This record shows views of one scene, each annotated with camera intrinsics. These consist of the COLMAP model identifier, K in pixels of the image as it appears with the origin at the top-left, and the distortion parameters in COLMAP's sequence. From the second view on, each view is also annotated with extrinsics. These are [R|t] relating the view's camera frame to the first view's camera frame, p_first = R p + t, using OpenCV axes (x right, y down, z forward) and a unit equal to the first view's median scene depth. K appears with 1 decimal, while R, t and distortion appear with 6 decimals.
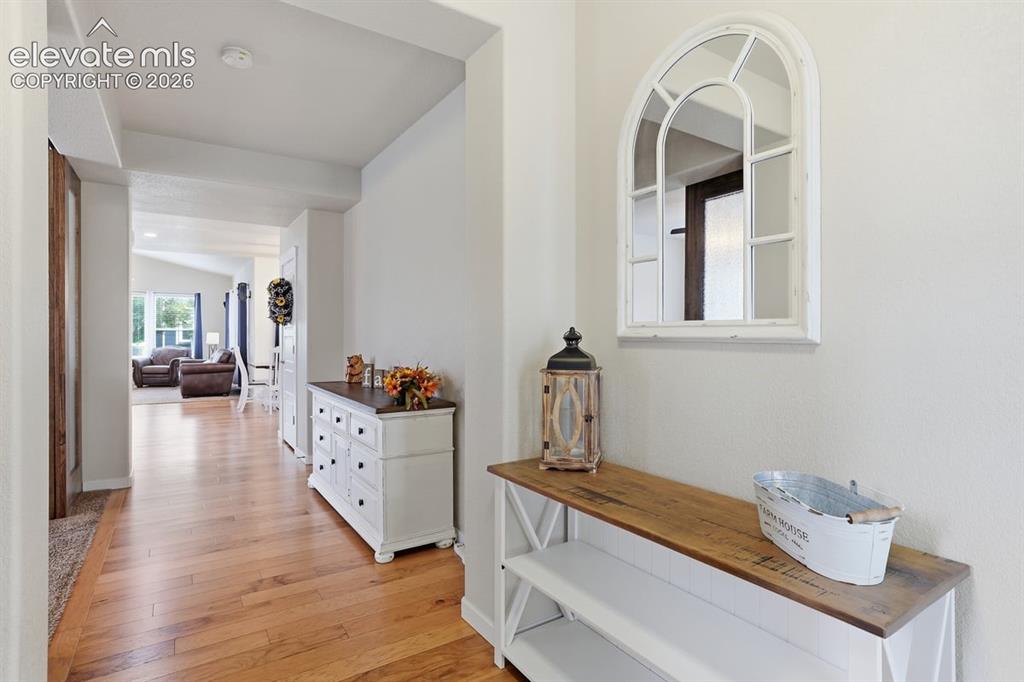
lens RADIAL K [[434.3, 0, 510.2], [0, 434.3, 333.9], [0, 0, 1]] dist [0.002683, 0.000052]
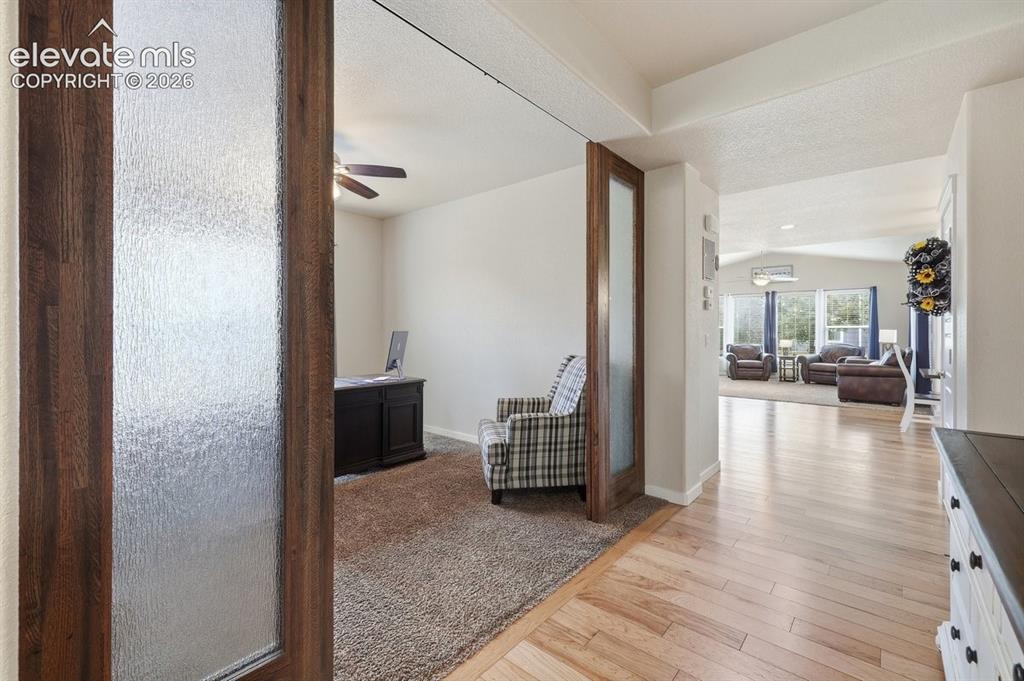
lens RADIAL K [[434.3, 0, 510.2], [0, 434.3, 333.4], [0, 0, 1]] dist [0.002683, 0.000052]
pose [[0.236001, 0.001901, -0.971751, -0.069014], [0.001956, 0.999995, 0.002432, 0.002976], [0.971751, -0.002475, 0.235996, 0.277874]]
